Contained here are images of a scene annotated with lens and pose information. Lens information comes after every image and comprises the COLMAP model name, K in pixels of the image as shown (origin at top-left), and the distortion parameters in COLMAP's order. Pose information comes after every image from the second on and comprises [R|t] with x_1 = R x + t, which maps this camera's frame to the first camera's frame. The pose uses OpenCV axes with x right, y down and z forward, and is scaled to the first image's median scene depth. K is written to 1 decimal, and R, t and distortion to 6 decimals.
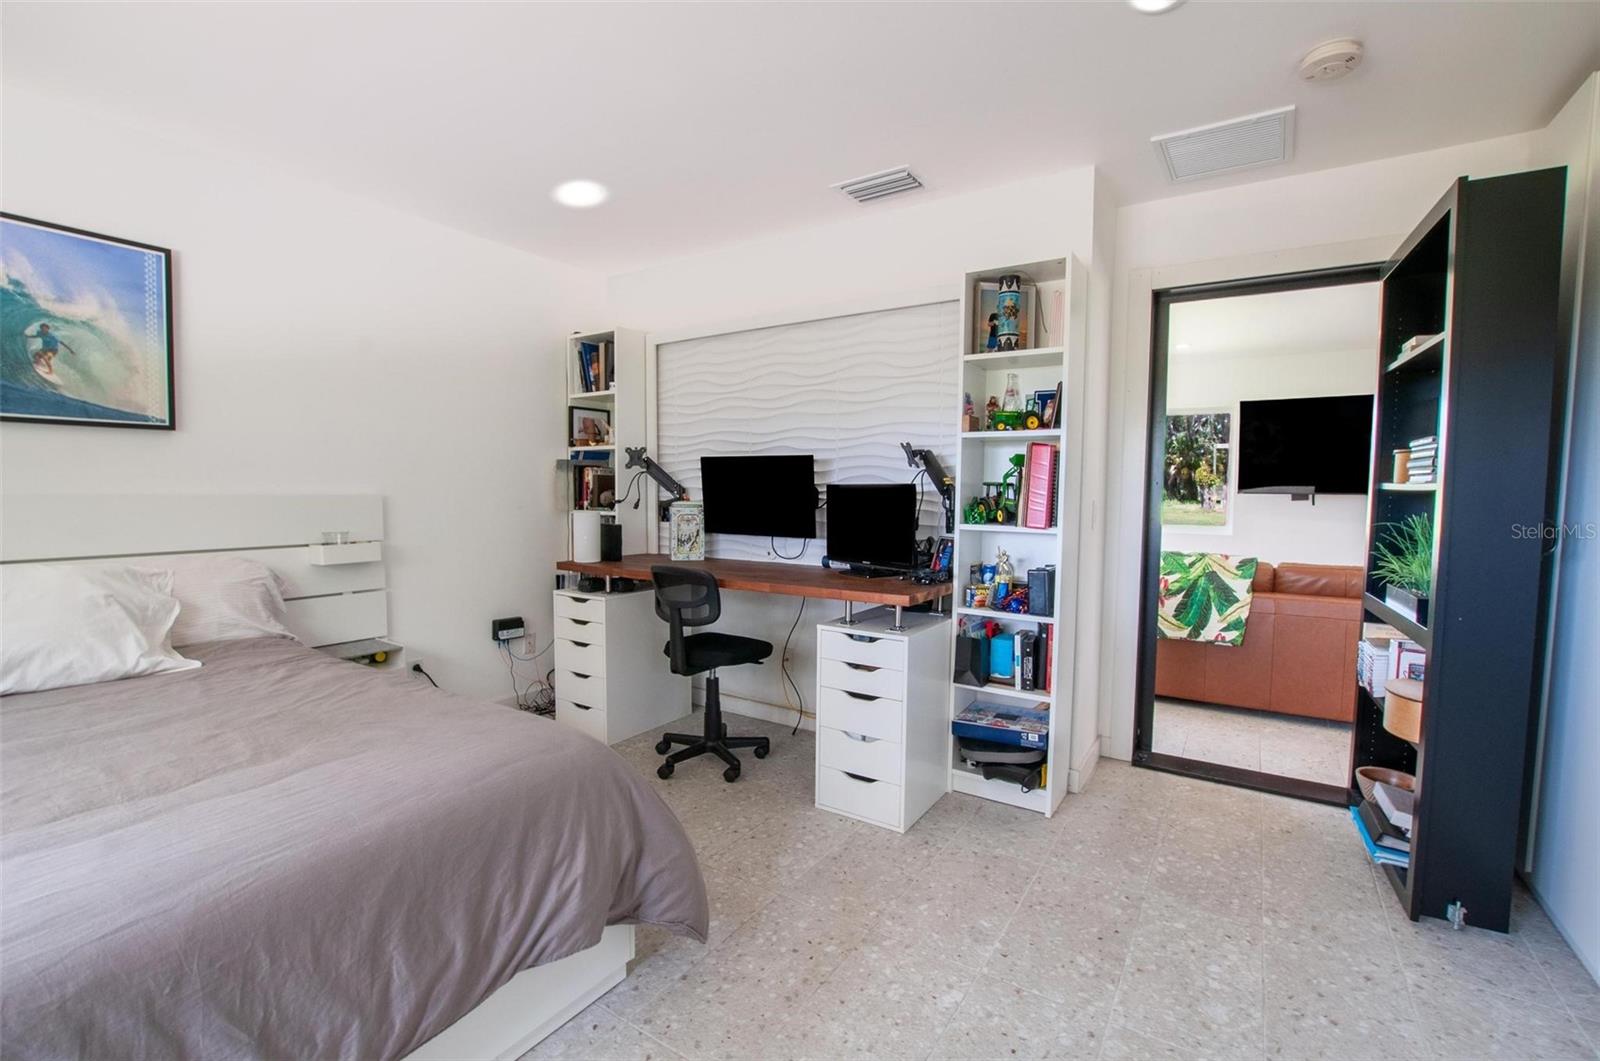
lens RADIAL K [[700.9, 0, 803.2], [0, 700.9, 536.6], [0, 0, 1]] dist [-0.028208, 0.002256]
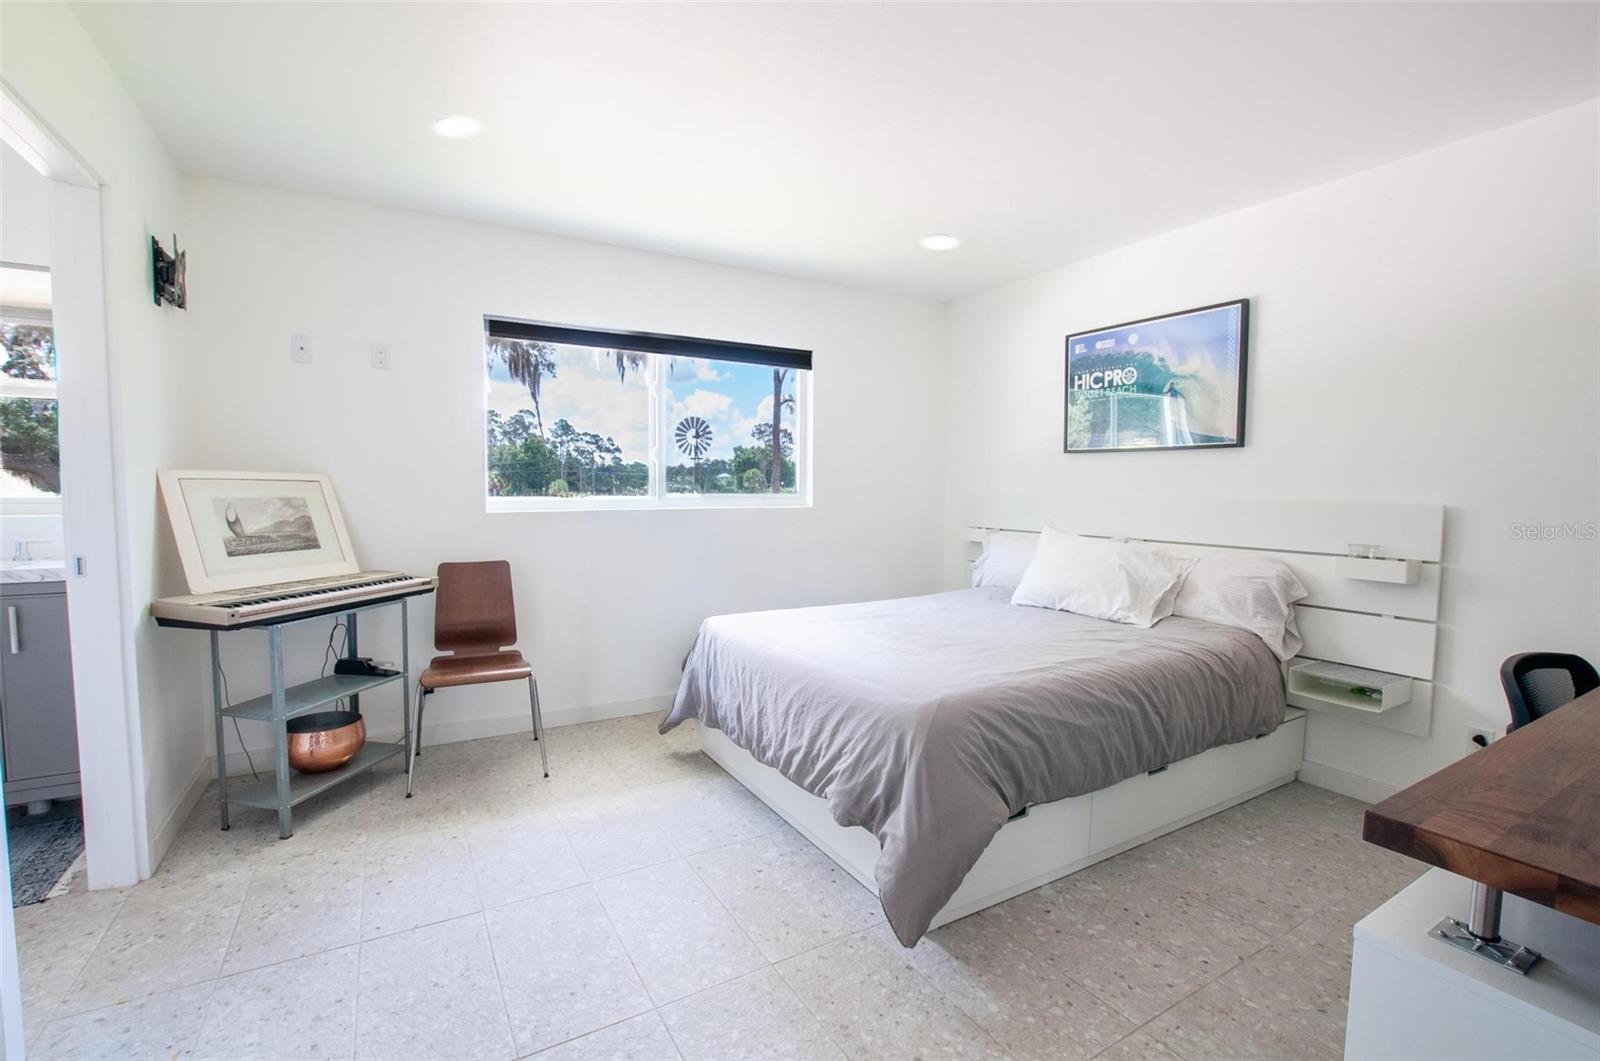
lens RADIAL K [[700.9, 0, 795.9], [0, 700.9, 528.7], [0, 0, 1]] dist [-0.028208, 0.002256]
pose [[-0.443343, 0.053608, -0.894747, 0.576244], [-0.063809, 0.993790, 0.091159, -0.076504], [0.894078, 0.097508, -0.437170, 0.892529]]
